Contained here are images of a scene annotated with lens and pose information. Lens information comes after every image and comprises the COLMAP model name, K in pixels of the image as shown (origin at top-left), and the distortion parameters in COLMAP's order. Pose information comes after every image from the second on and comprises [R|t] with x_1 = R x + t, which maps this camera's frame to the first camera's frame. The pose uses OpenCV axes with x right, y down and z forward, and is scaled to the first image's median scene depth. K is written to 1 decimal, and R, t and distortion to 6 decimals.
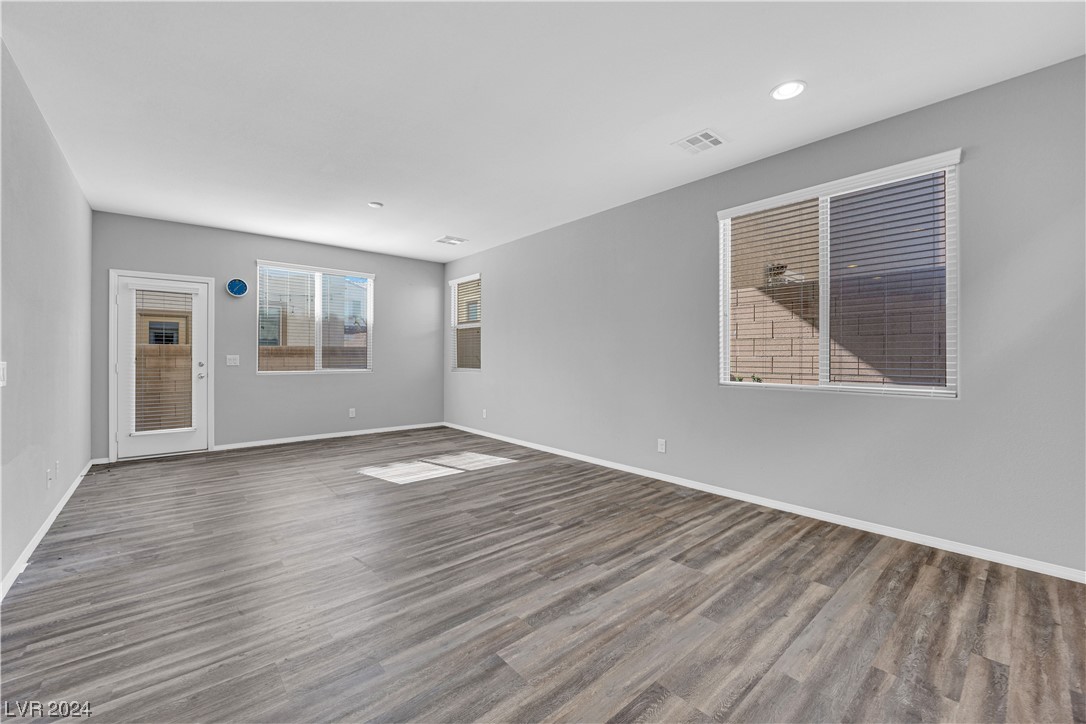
lens RADIAL K [[434.9, 0, 541.1], [0, 434.9, 357.6], [0, 0, 1]] dist [-0.006440, -0.006336]
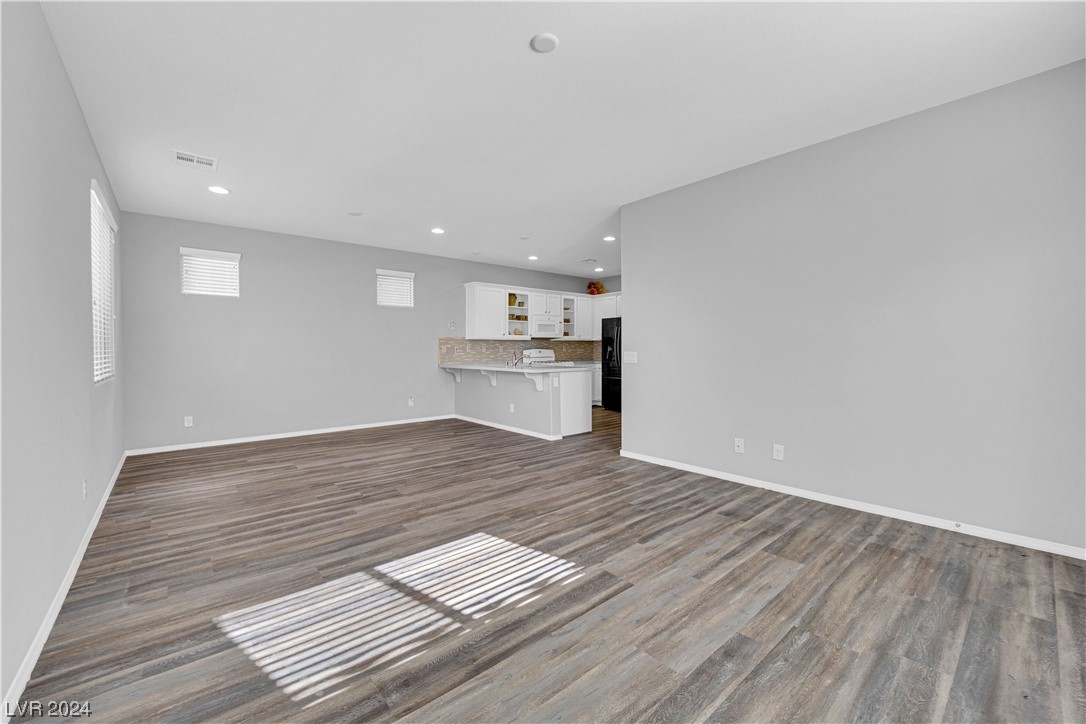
lens RADIAL K [[434.9, 0, 541.1], [0, 434.9, 357.6], [0, 0, 1]] dist [-0.006440, -0.006336]
pose [[-0.999956, 0.003892, 0.008586, -0.731248], [0.004078, 0.999756, 0.021714, -0.008692], [-0.008499, 0.021748, -0.999727, 2.881571]]
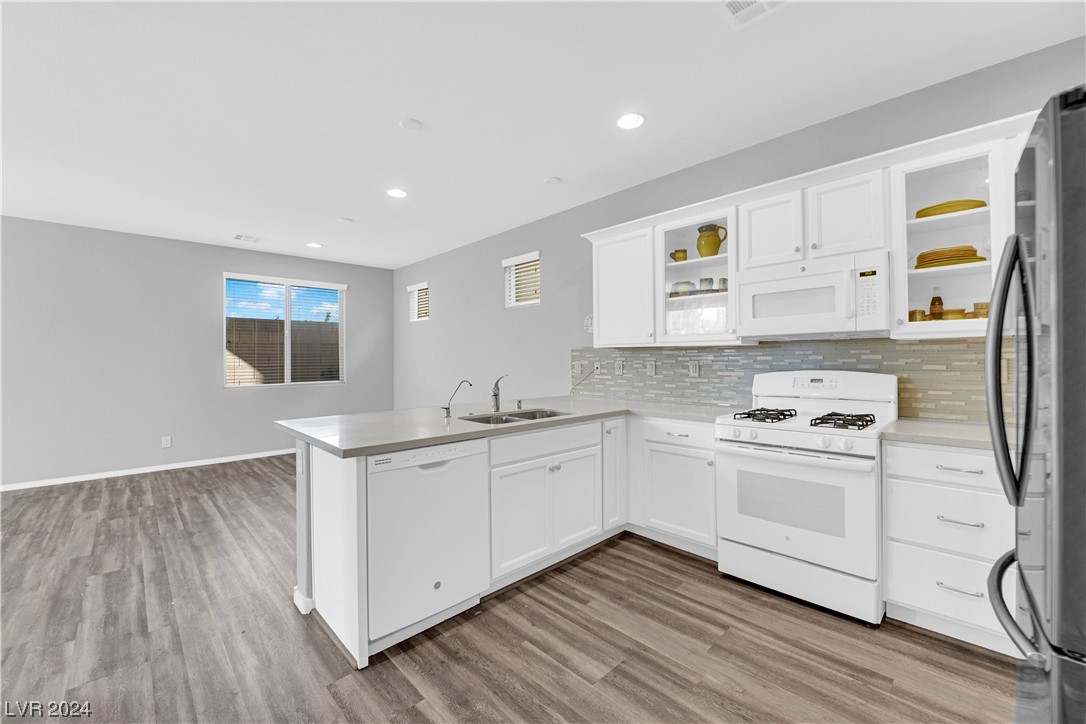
lens RADIAL K [[434.9, 0, 541.1], [0, 434.9, 357.6], [0, 0, 1]] dist [-0.006440, -0.006336]
pose [[-0.051420, 0.003238, 0.998672, -1.779666], [0.010091, 0.999945, -0.002722, -0.042726], [-0.998626, 0.009937, -0.051449, -0.014386]]
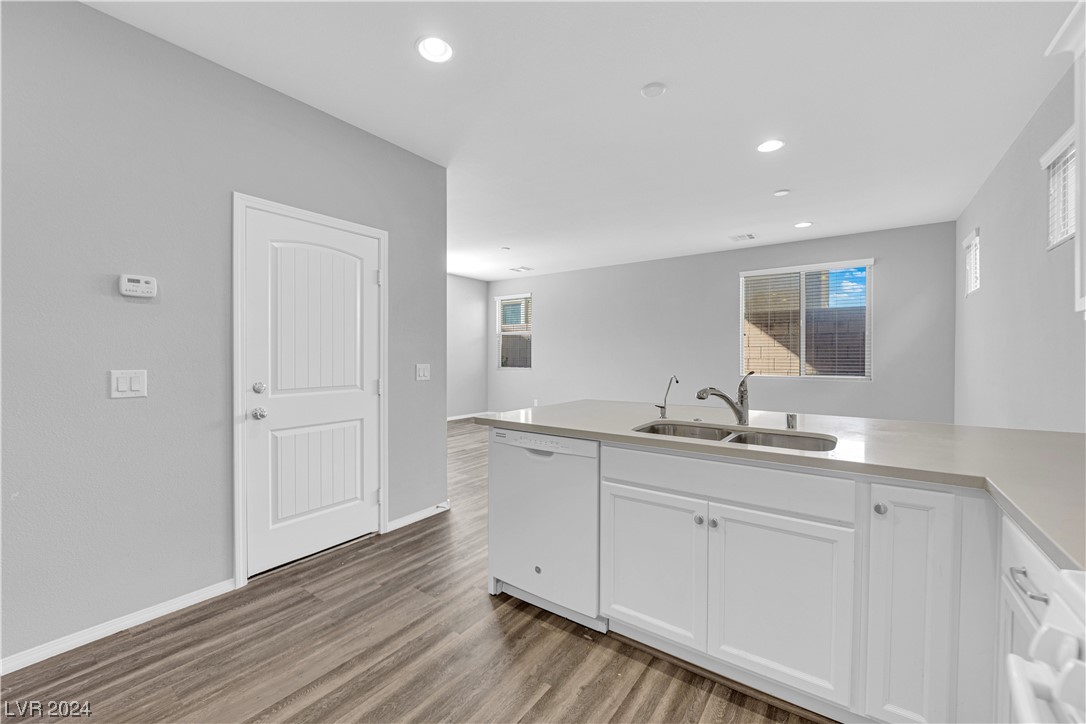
lens RADIAL K [[434.9, 0, 541.1], [0, 434.9, 357.6], [0, 0, 1]] dist [-0.006440, -0.006336]
pose [[0.973643, -0.002833, 0.228059, -1.115199], [0.001825, 0.999988, 0.004627, -0.030243], [-0.228069, -0.004088, 0.973636, -0.692617]]
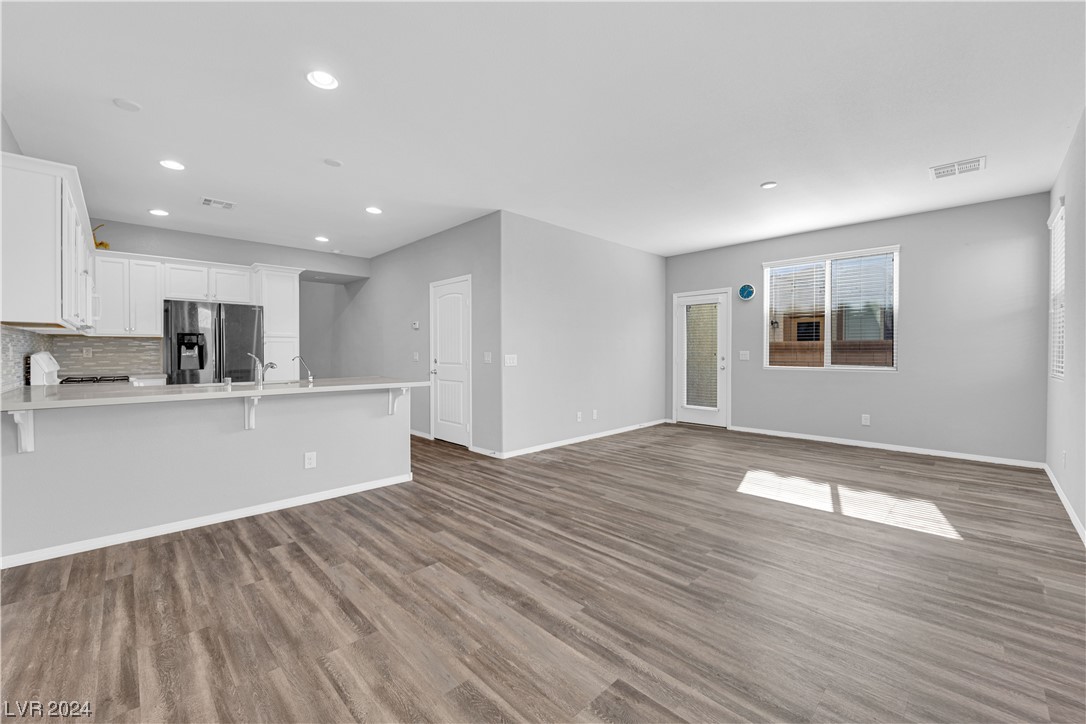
lens RADIAL K [[434.9, 0, 541.1], [0, 434.9, 357.6], [0, 0, 1]] dist [-0.006440, -0.006336]
pose [[0.056300, 0.010525, -0.998358, 0.960229], [-0.000252, 0.999945, 0.010527, -0.000004], [0.998414, -0.000341, 0.056299, 0.910387]]
